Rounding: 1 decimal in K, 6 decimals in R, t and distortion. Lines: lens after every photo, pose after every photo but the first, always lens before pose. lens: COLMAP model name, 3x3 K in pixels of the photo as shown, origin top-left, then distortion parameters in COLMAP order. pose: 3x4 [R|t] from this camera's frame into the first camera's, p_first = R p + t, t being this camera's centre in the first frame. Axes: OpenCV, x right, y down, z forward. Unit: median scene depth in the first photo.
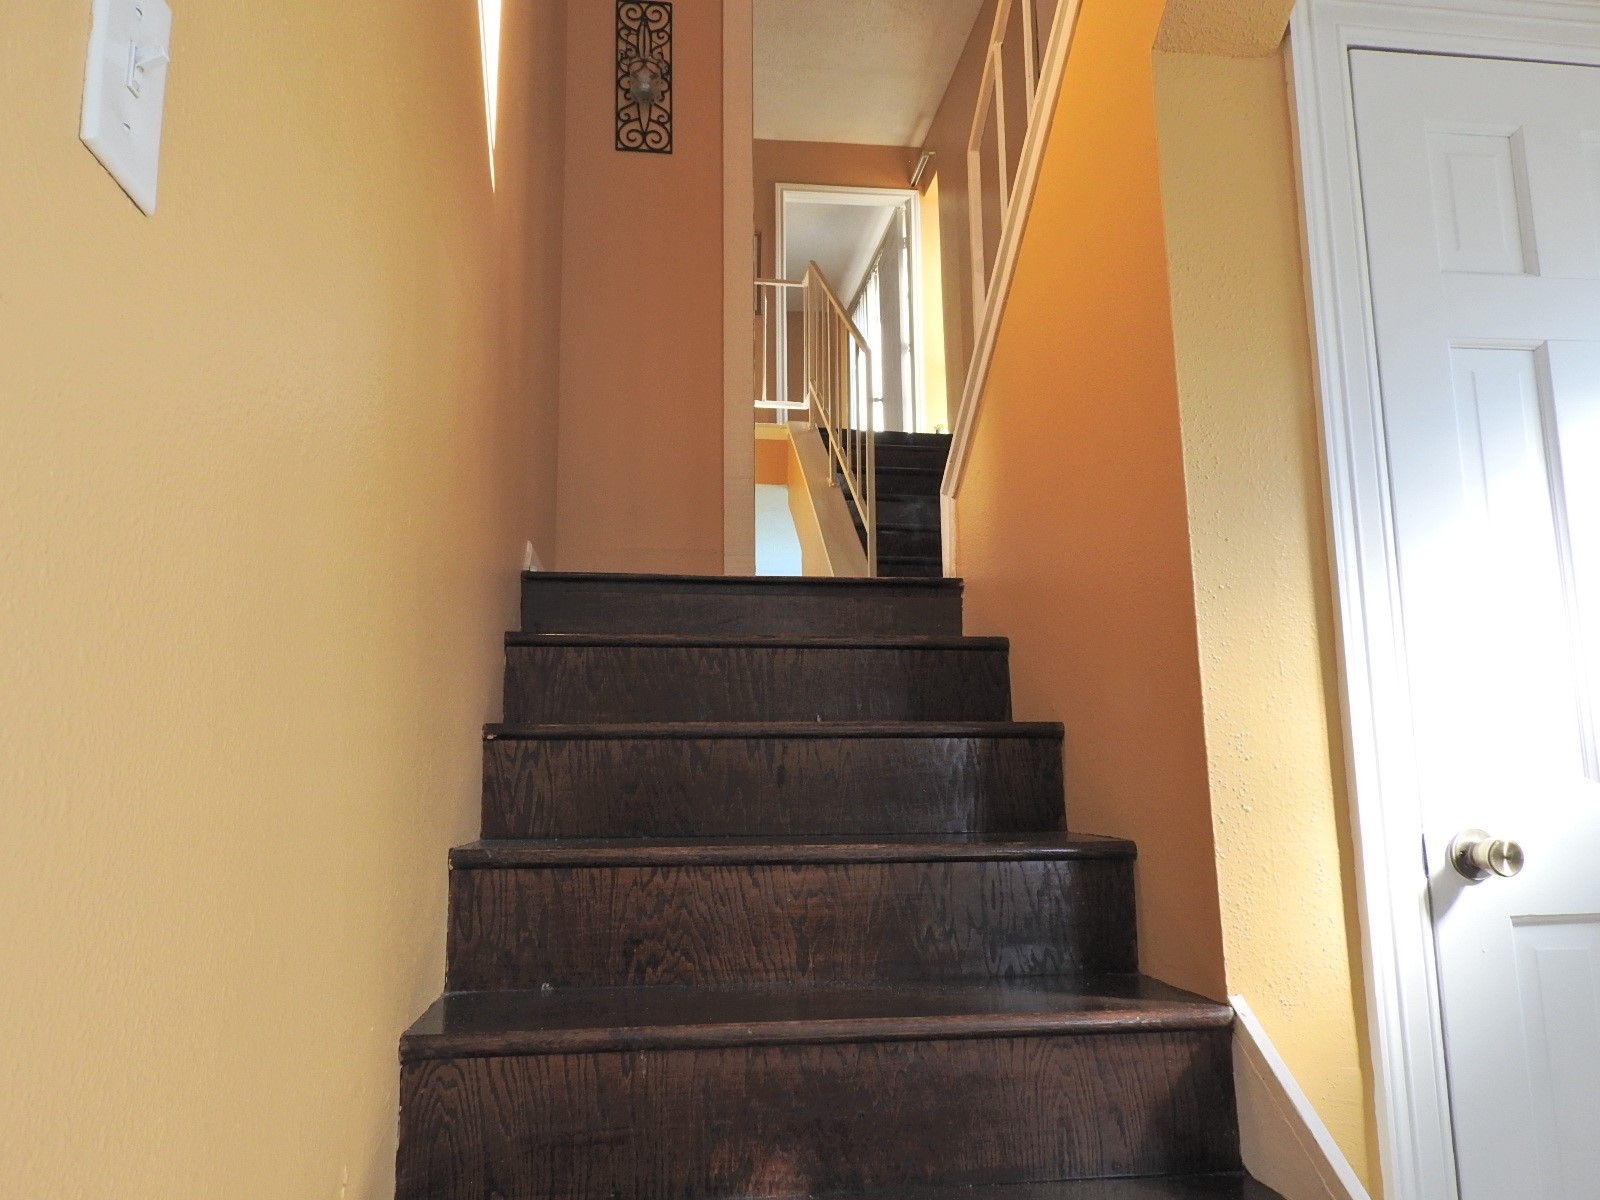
lens RADIAL K [[1136.4, 0, 800.0], [0, 1136.4, 600.0], [0, 0, 1]] dist [0.004901, -0.005152]
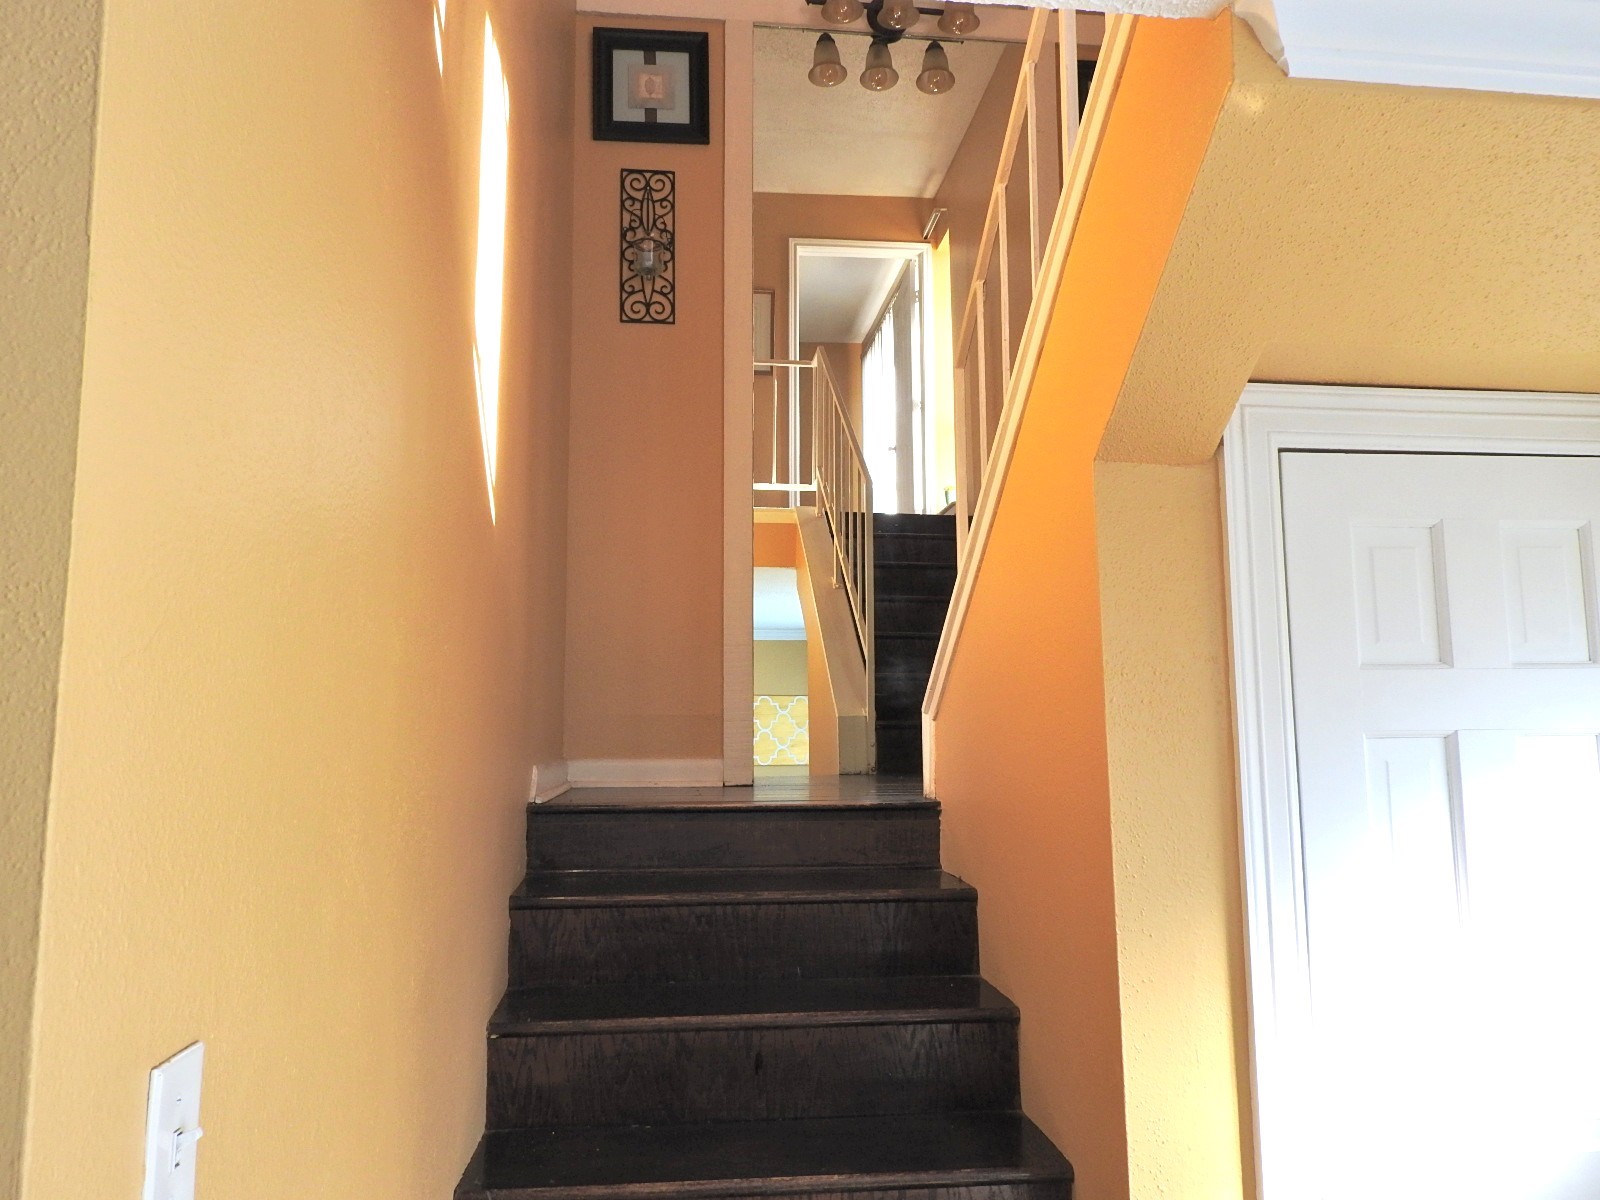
lens RADIAL K [[1136.4, 0, 800.0], [0, 1136.4, 600.0], [0, 0, 1]] dist [0.004901, -0.005152]
pose [[0.999748, 0.002910, -0.022280, 0.025366], [-0.002029, 0.999219, 0.039463, -0.182435], [0.022377, -0.039408, 0.998973, -0.041717]]
